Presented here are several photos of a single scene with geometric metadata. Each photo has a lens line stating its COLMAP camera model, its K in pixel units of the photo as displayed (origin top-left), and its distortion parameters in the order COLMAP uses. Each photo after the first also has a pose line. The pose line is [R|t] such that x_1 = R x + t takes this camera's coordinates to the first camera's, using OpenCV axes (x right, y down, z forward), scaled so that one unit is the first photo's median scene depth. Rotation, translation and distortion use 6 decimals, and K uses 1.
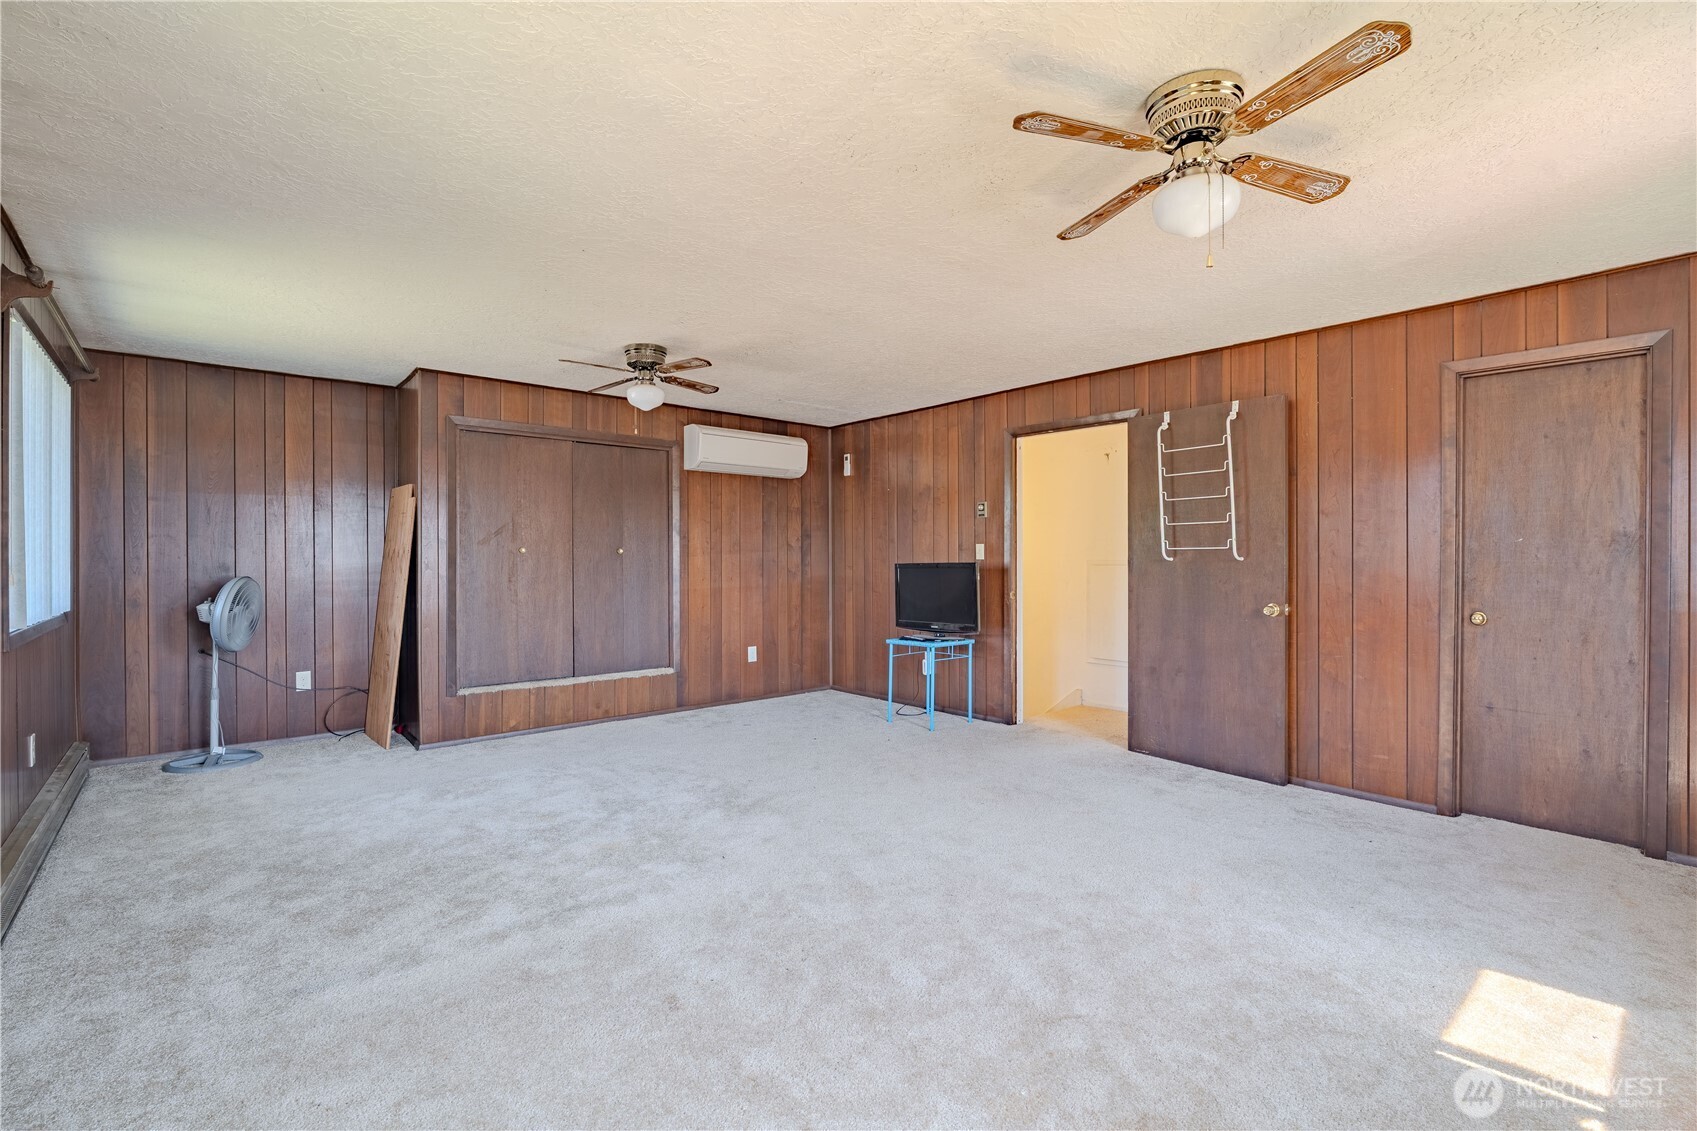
lens RADIAL K [[757.7, 0, 848.5], [0, 757.7, 565.5], [0, 0, 1]] dist [-0.008149, 0.000875]
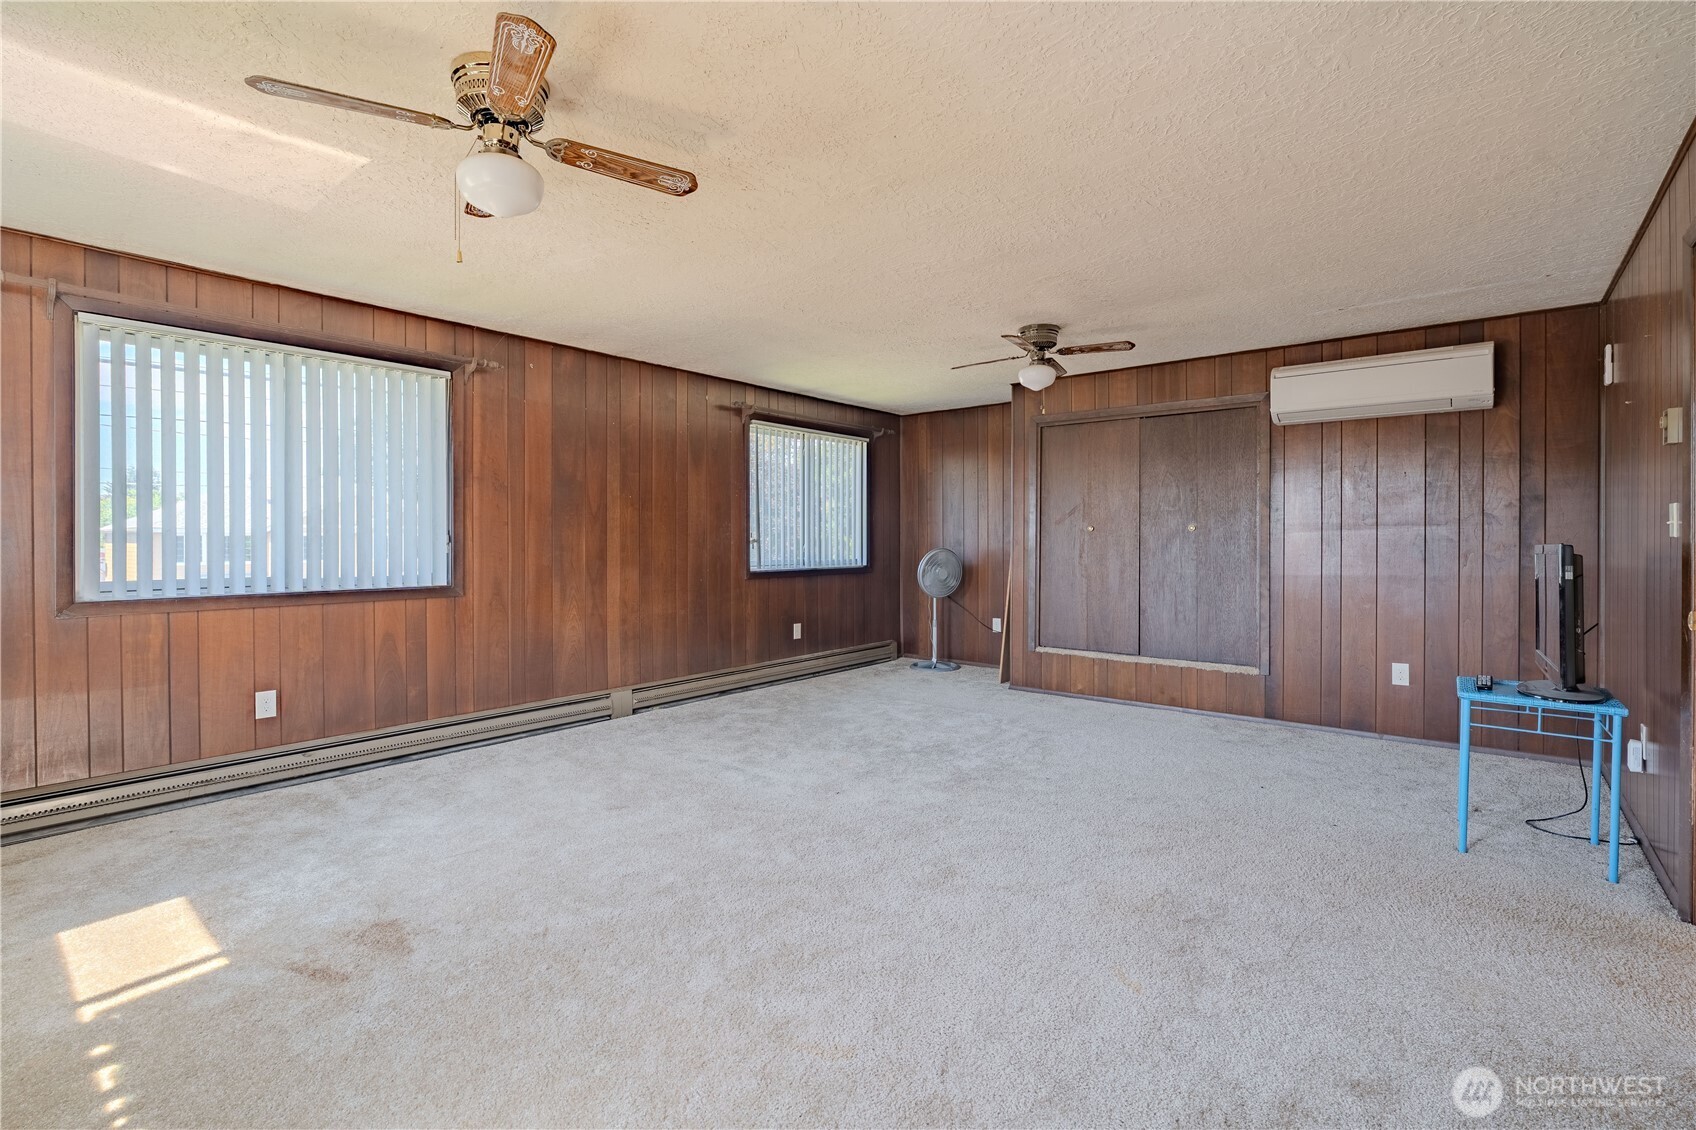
lens RADIAL K [[764.4, 0, 859.5], [0, 764.4, 559.1], [0, 0, 1]] dist [-0.004560, 0.000459]
pose [[0.180062, 0.029833, -0.983203, 0.555732], [-0.008528, 0.999550, 0.028768, -0.005079], [0.983618, 0.003205, 0.180235, 0.459474]]
